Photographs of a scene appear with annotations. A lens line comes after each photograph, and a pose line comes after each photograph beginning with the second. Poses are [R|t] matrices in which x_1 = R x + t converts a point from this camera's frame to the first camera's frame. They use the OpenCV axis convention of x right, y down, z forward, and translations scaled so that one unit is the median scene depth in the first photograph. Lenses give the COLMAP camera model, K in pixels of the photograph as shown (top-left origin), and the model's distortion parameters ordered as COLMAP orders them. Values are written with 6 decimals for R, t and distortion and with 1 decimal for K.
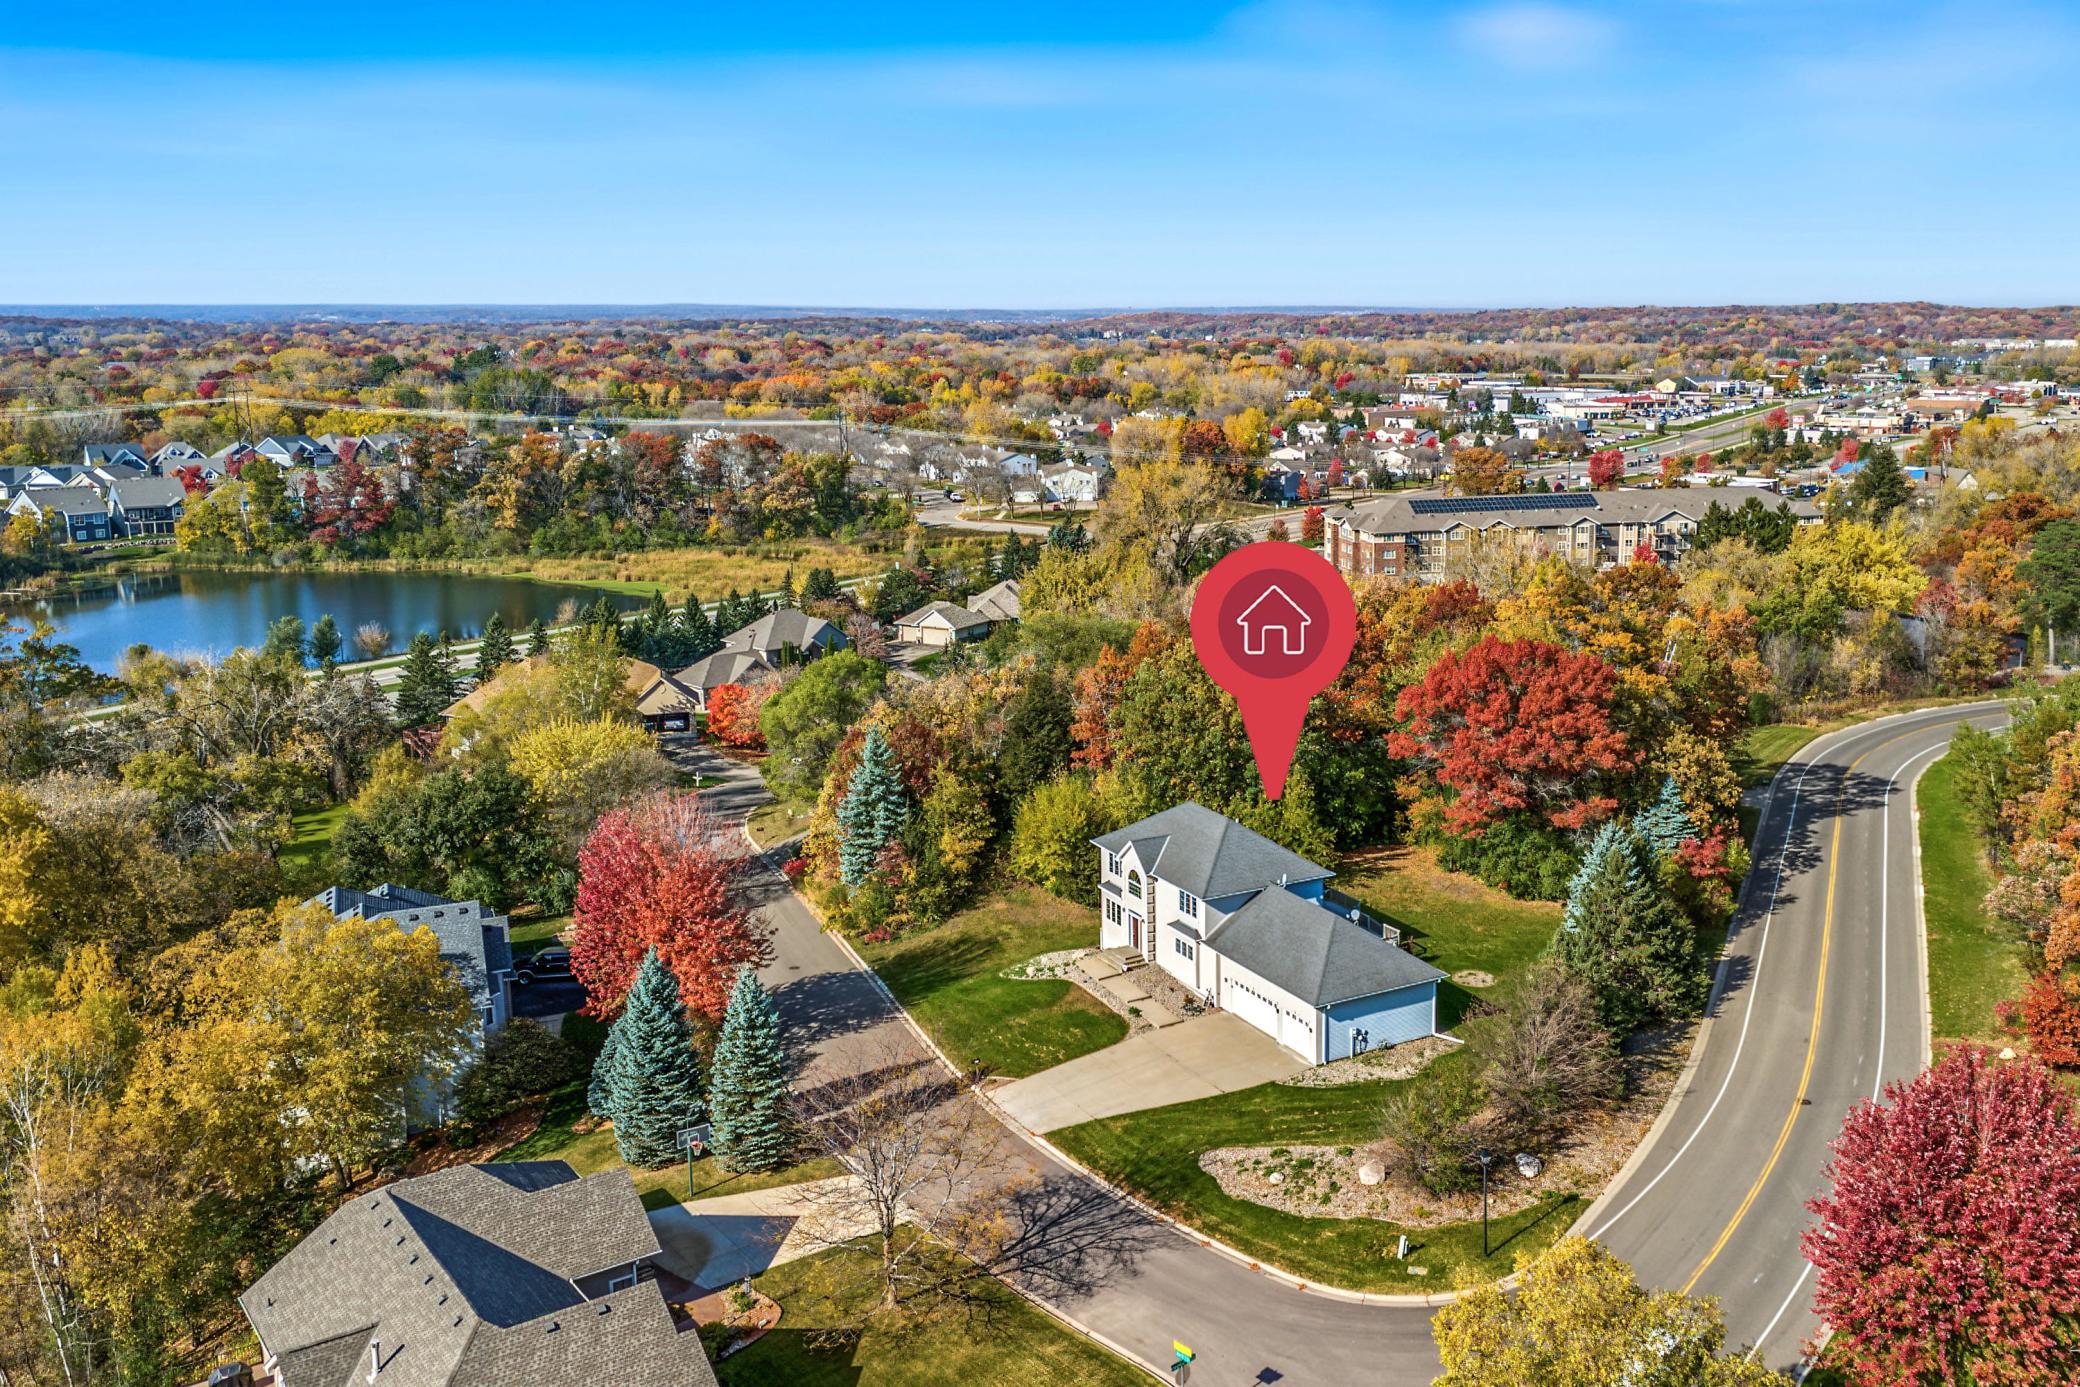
lens RADIAL K [[1751.8, 0, 1210.6], [0, 1751.8, 671.6], [0, 0, 1]] dist [0.129445, -0.181819]
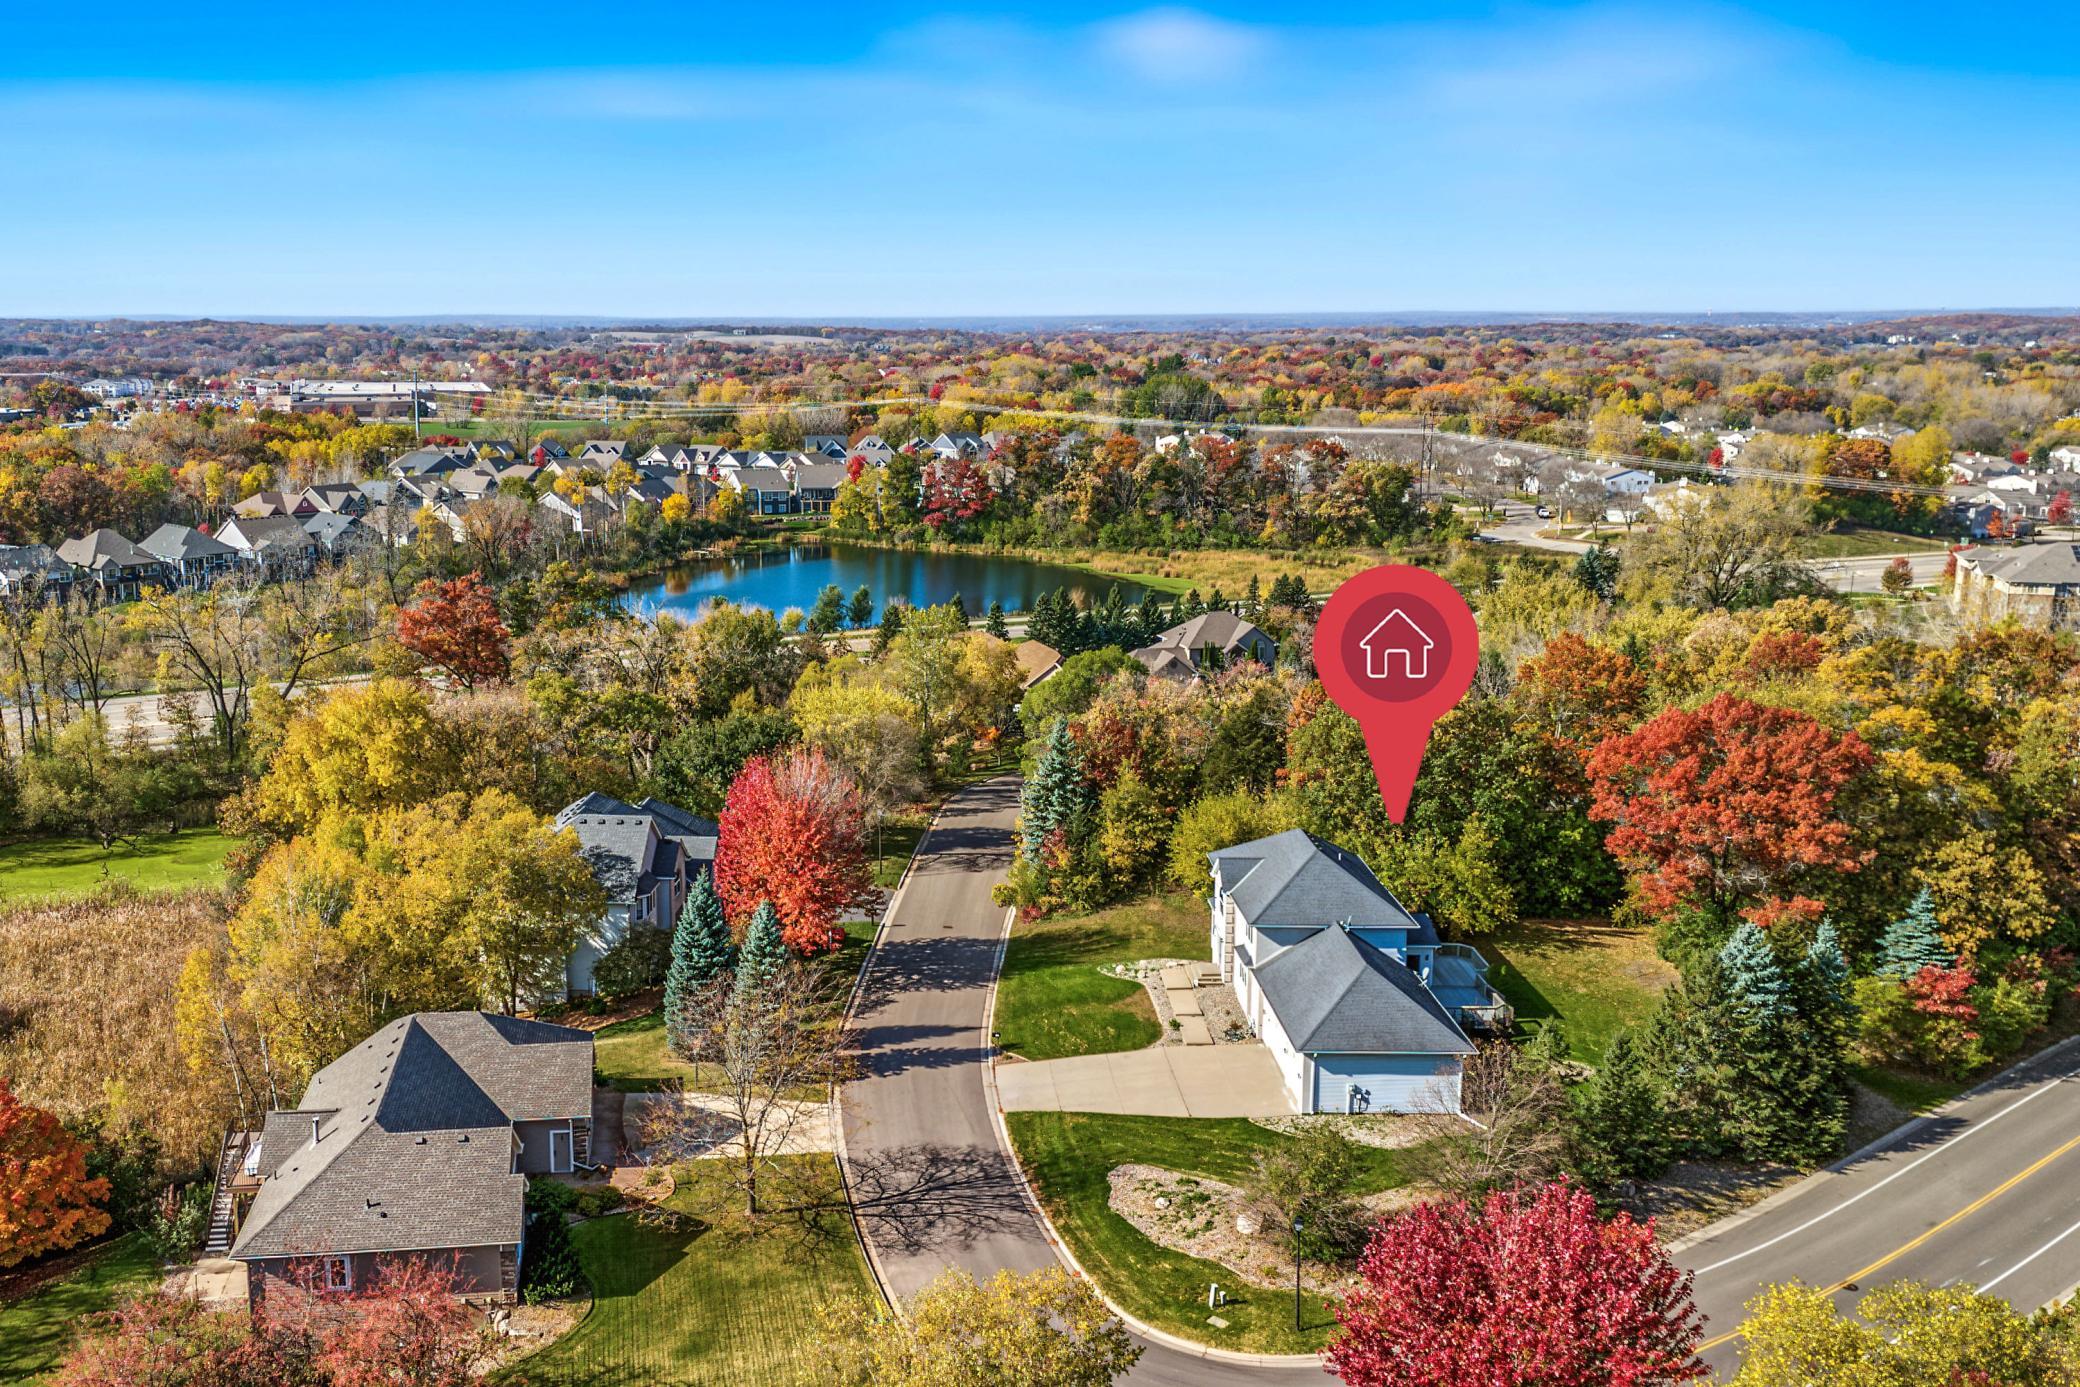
lens RADIAL K [[1757.1, 0, 897.9], [0, 1757.1, 693.9], [0, 0, 1]] dist [0.121996, -0.178816]
pose [[0.857597, 0.106256, -0.503227, 0.276166], [-0.102368, 0.994115, 0.035452, -0.010667], [0.504032, 0.021110, 0.863427, 0.050081]]
